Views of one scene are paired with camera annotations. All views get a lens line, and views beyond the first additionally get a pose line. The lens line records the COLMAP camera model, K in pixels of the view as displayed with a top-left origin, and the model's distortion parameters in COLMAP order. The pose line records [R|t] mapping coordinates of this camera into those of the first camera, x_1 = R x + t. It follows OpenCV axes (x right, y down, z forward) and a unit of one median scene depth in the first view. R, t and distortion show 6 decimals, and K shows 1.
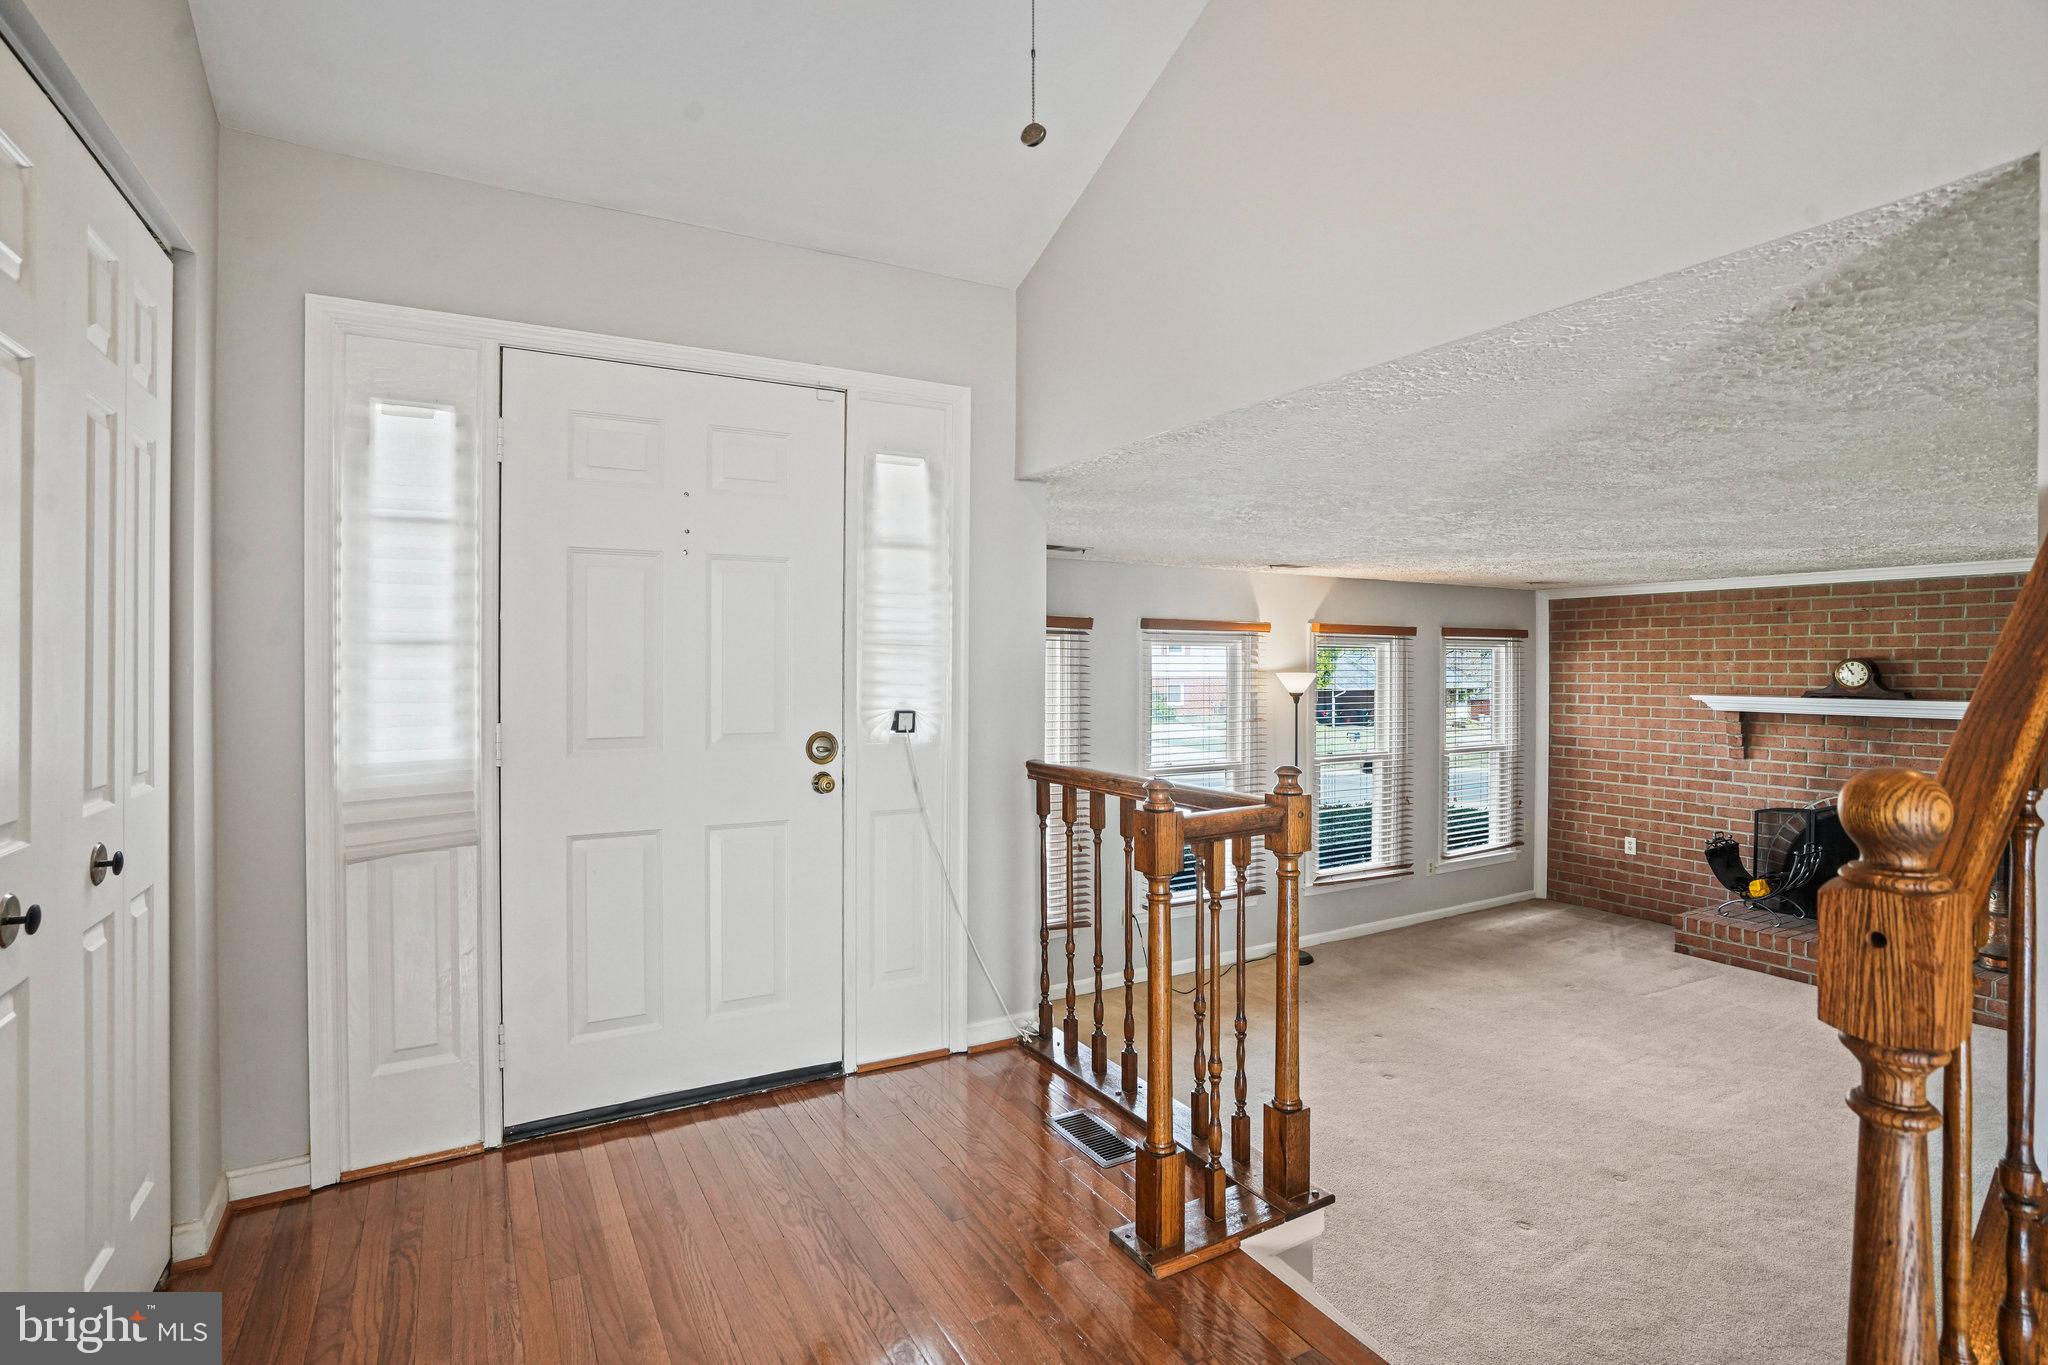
lens RADIAL K [[971.4, 0, 1003.7], [0, 971.4, 667.7], [0, 0, 1]] dist [-0.051676, 0.018743]
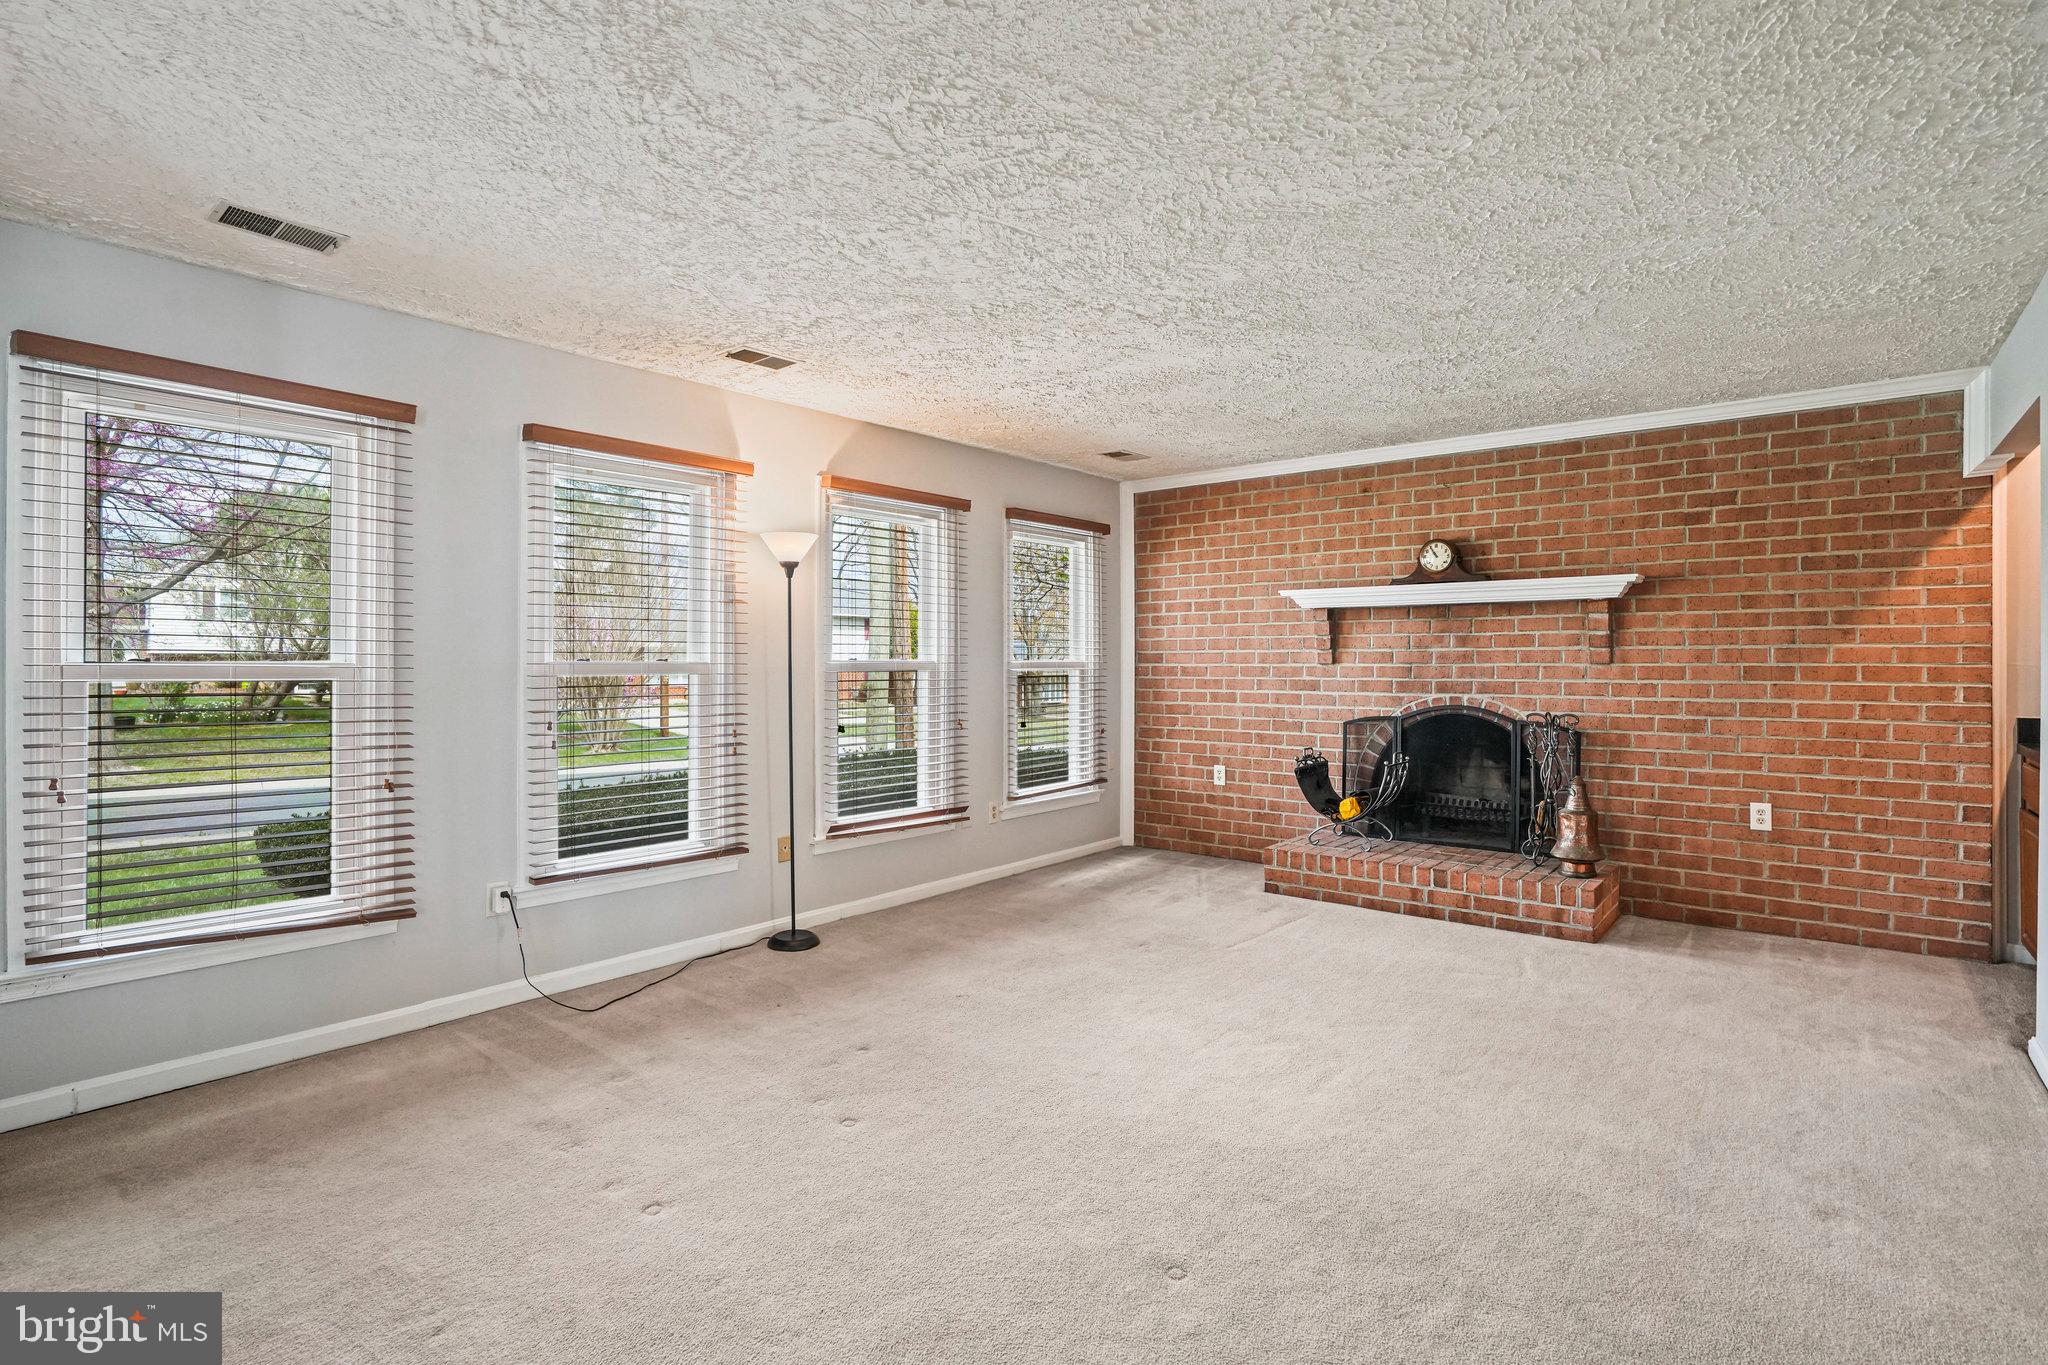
lens RADIAL K [[971.4, 0, 1018.1], [0, 971.4, 662.9], [0, 0, 1]] dist [-0.051676, 0.018743]
pose [[0.935305, -0.002612, 0.353832, 0.207215], [0.004069, 0.999986, -0.003375, 0.101377], [-0.353818, 0.004597, 0.935303, 0.284631]]
